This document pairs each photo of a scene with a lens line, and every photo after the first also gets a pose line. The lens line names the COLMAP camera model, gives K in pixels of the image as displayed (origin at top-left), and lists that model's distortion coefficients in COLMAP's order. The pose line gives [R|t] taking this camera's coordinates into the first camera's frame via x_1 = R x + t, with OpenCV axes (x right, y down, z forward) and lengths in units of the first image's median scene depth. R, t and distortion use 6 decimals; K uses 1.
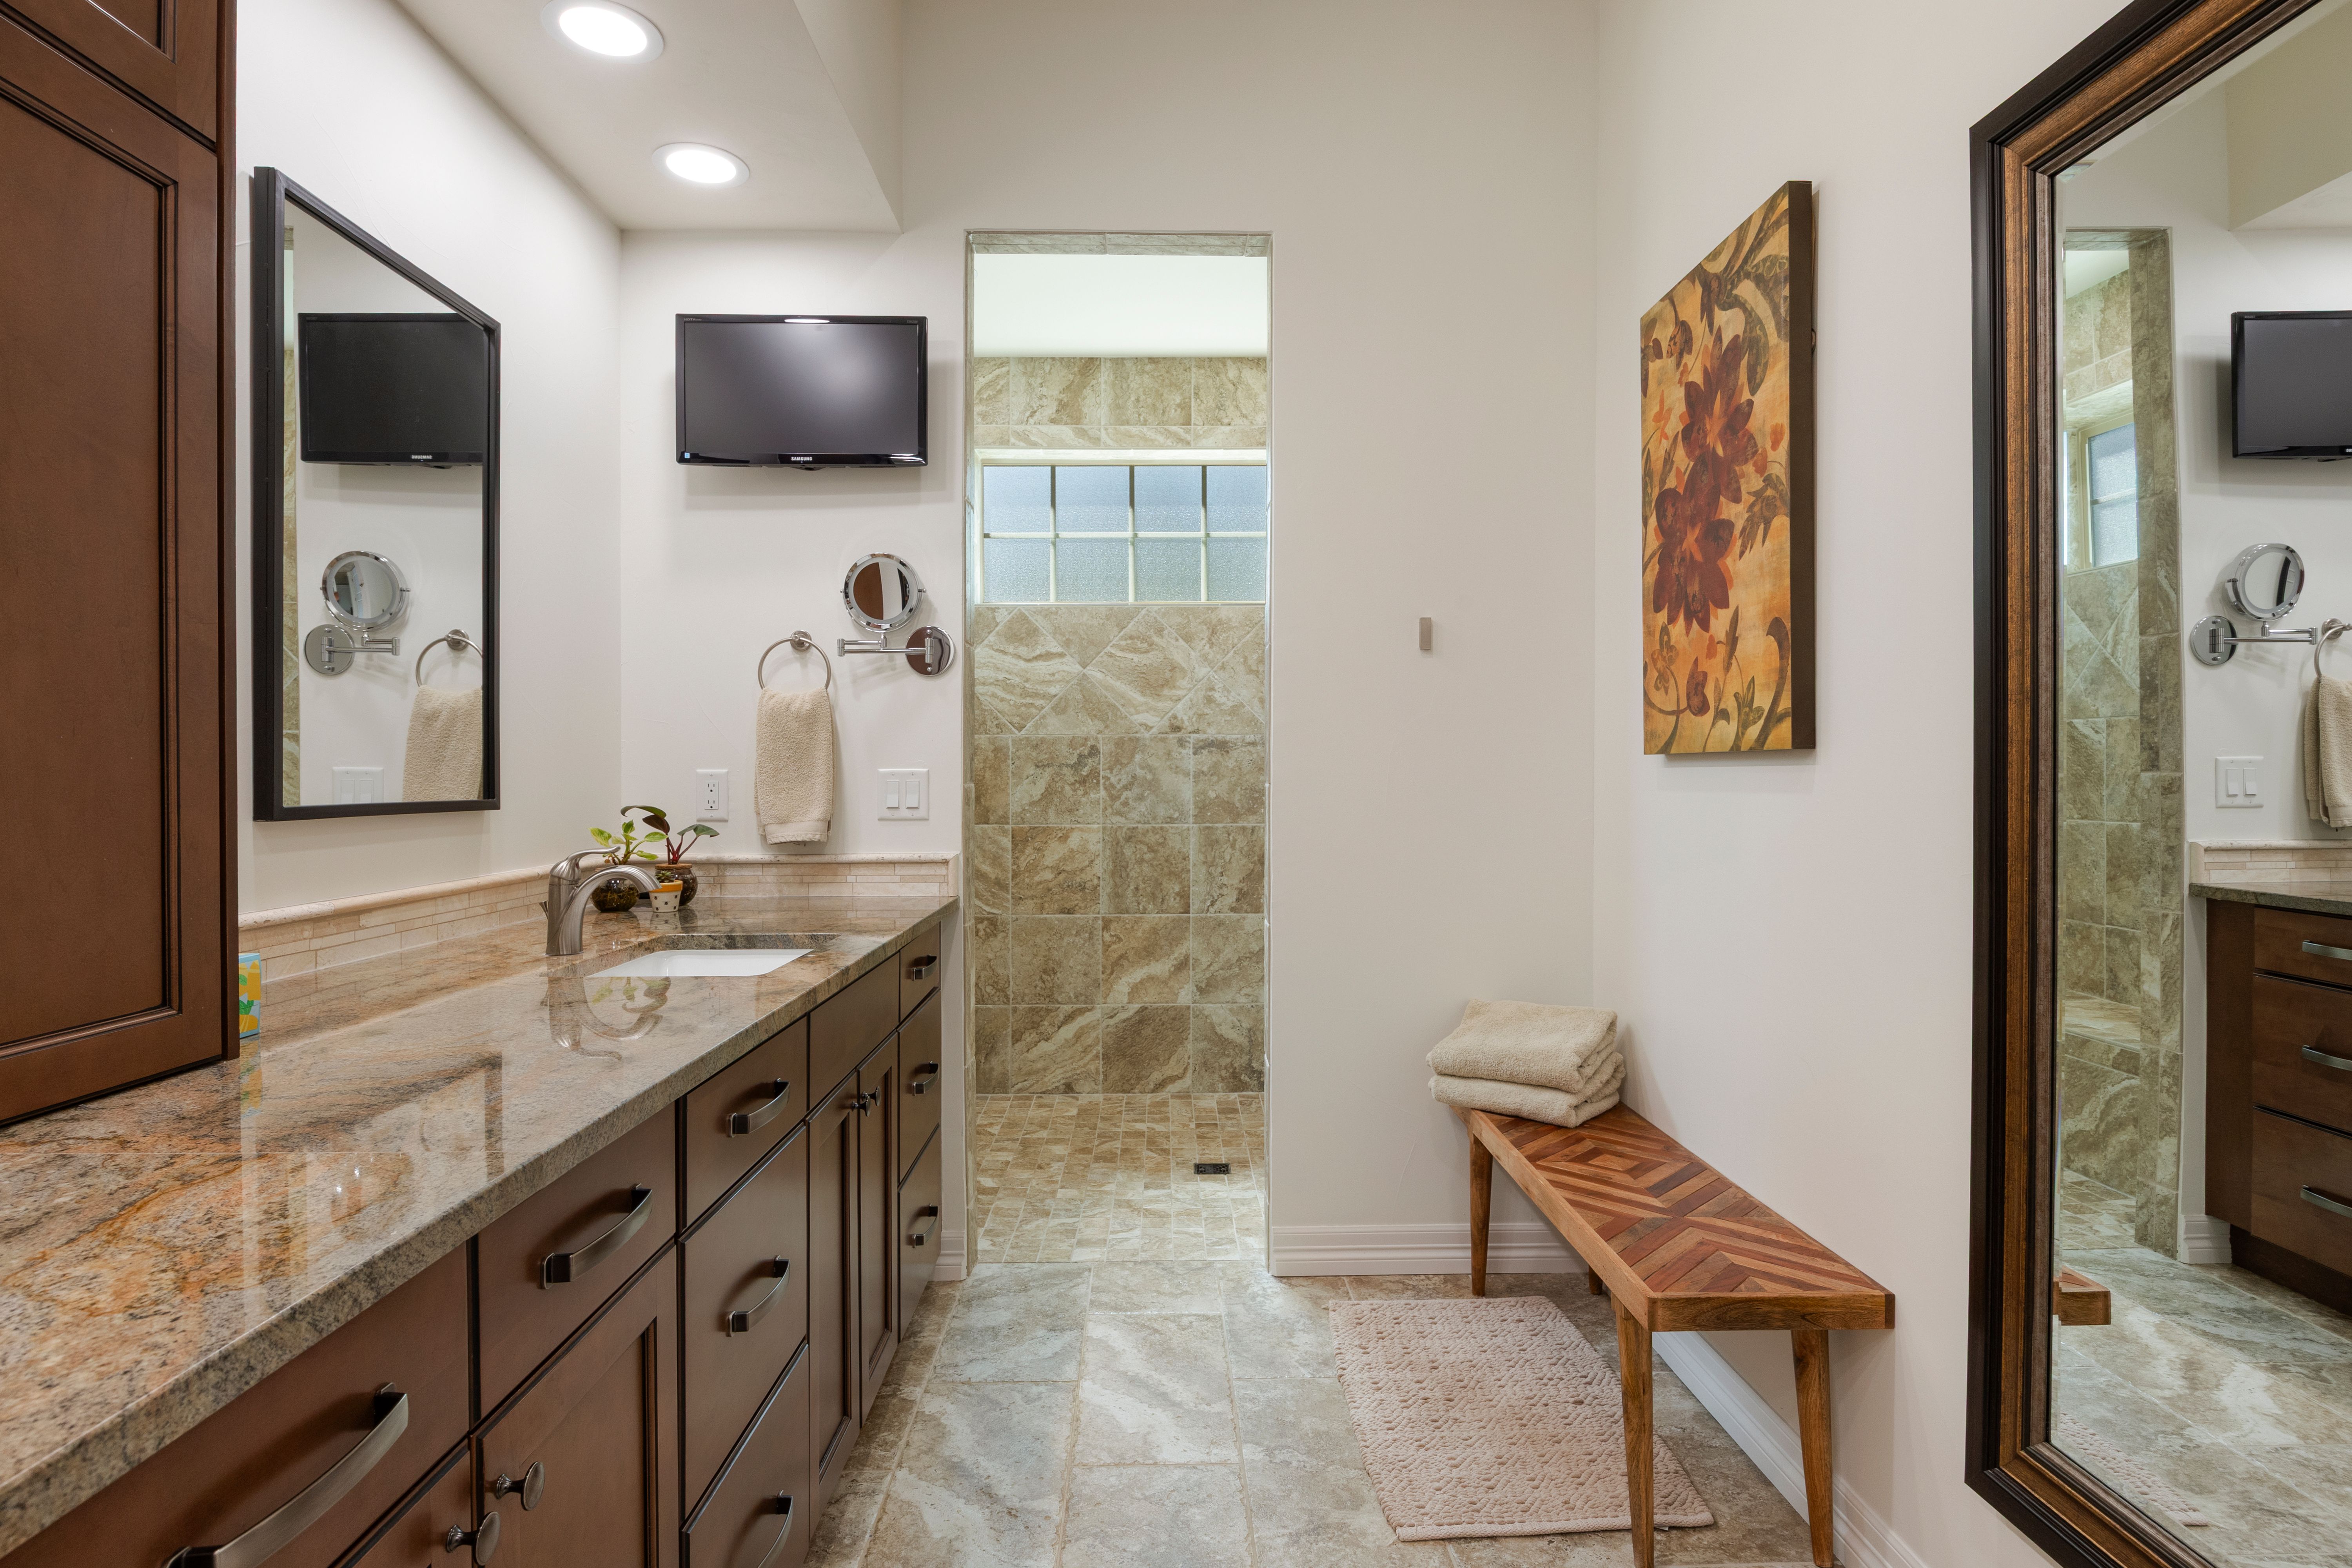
lens RADIAL K [[1244.0, 0, 1189.0], [0, 1244.0, 782.7], [0, 0, 1]] dist [-0.012669, 0.004768]
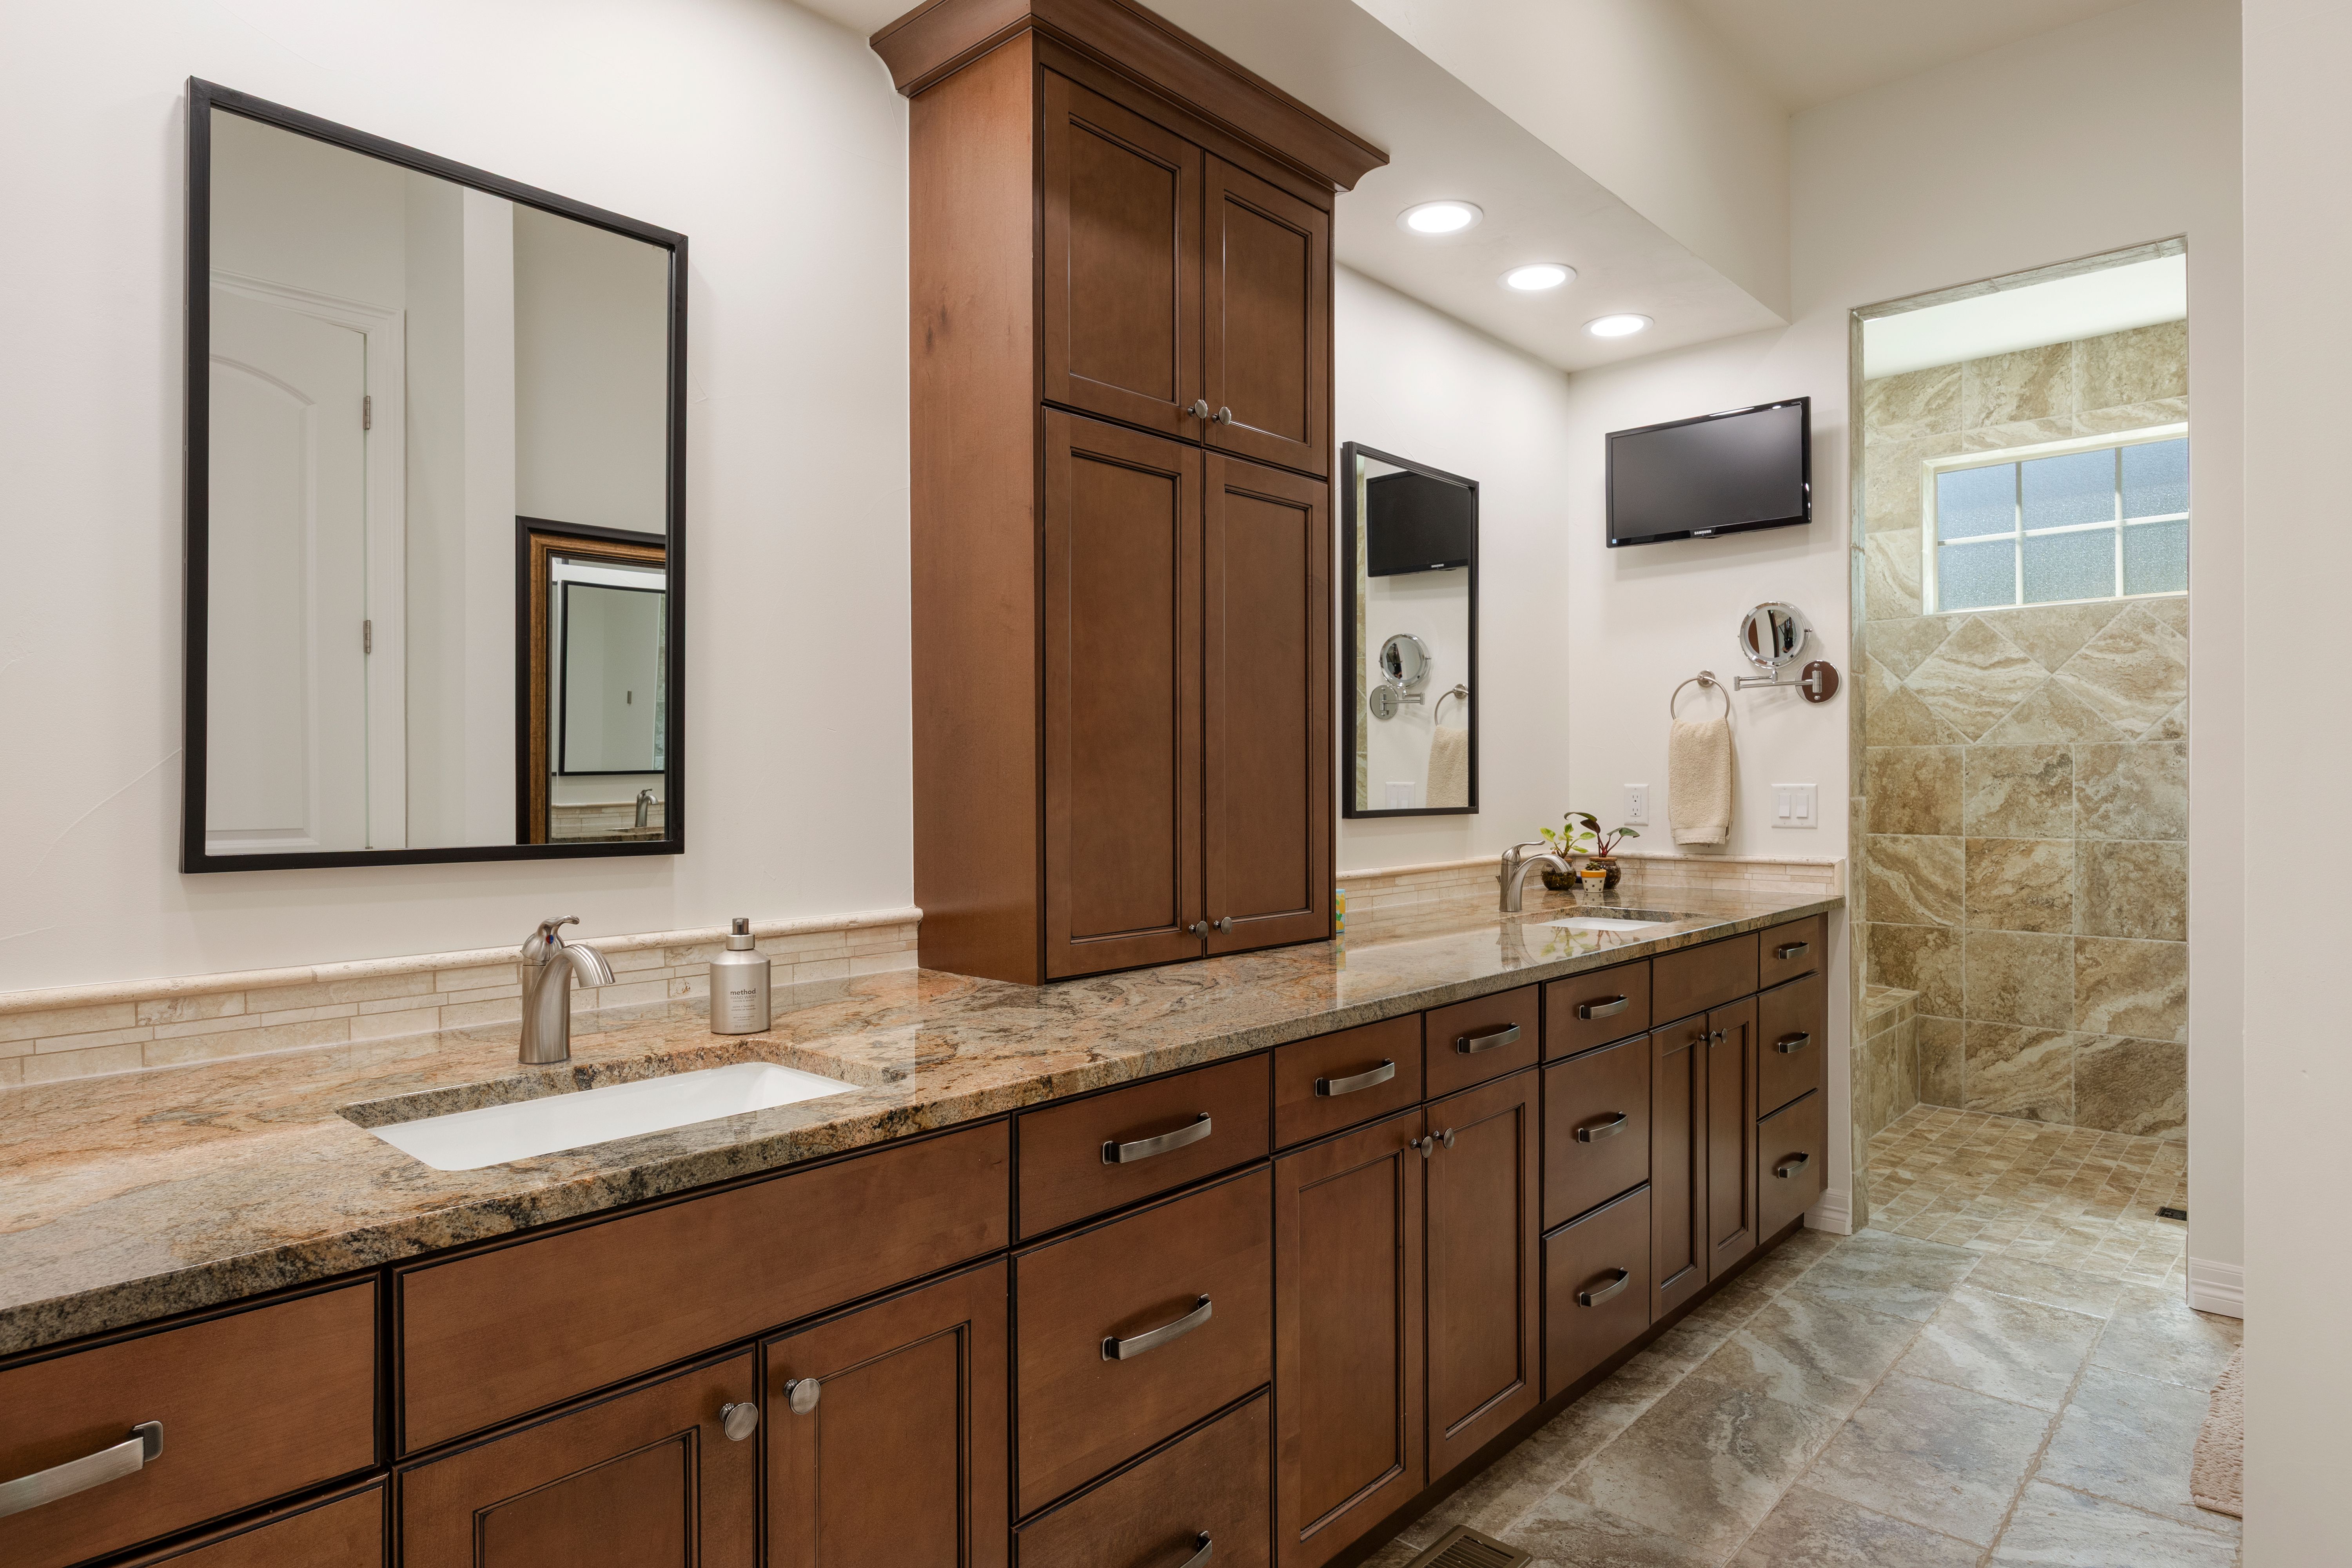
lens RADIAL K [[1341.4, 0, 1182.6], [0, 1341.4, 782.7], [0, 0, 1]] dist [0.003452, -0.001191]
pose [[0.720775, -0.000007, -0.693170, 0.232671], [-0.001093, 0.999999, -0.001147, -0.010401], [0.693169, 0.001585, 0.720774, -0.308000]]
